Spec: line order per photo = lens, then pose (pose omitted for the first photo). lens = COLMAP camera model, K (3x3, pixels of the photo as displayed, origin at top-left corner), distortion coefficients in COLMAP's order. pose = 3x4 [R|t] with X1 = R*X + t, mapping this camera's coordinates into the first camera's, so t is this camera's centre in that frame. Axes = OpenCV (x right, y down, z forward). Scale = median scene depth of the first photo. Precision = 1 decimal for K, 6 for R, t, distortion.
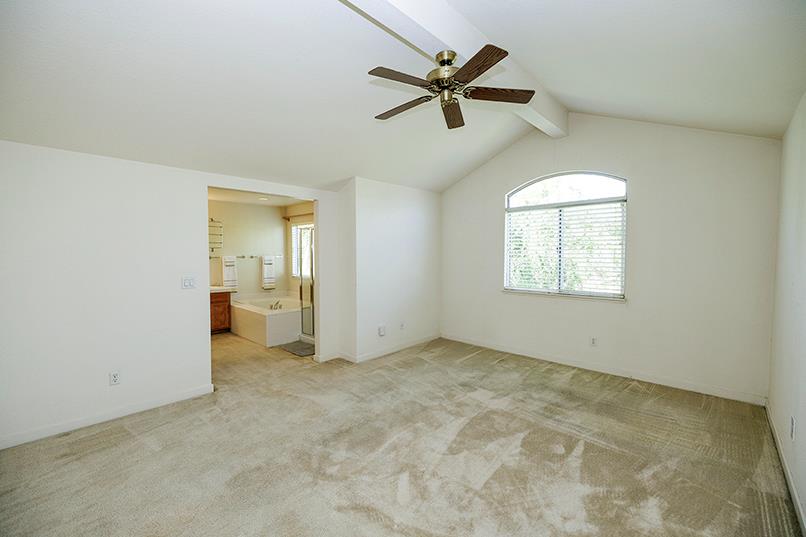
lens RADIAL K [[334.3, 0, 399.1], [0, 334.3, 263.9], [0, 0, 1]] dist [-0.002196, -0.000463]
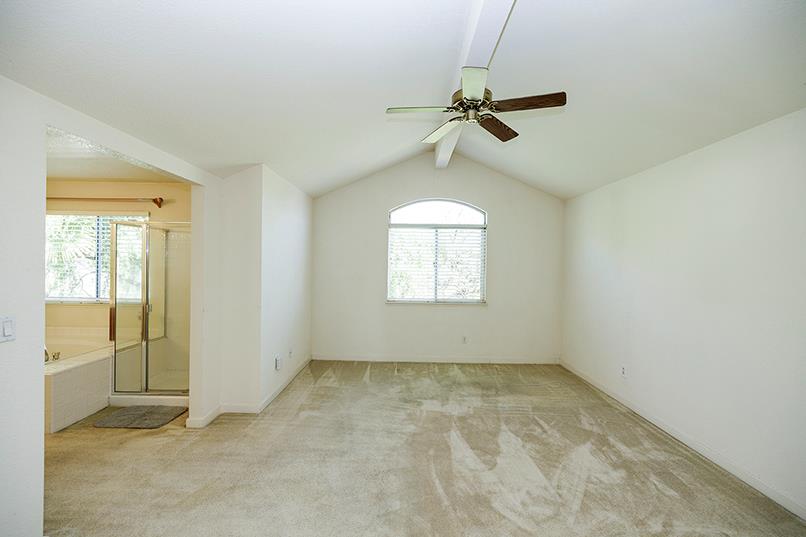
lens RADIAL K [[332.9, 0, 403.0], [0, 332.9, 268.5], [0, 0, 1]] dist [-0.000087, -0.000041]
pose [[0.736062, 0.004554, 0.676898, -0.405654], [0.007614, 0.999858, -0.015005, -0.012089], [-0.676871, 0.016199, 0.735924, 0.234643]]
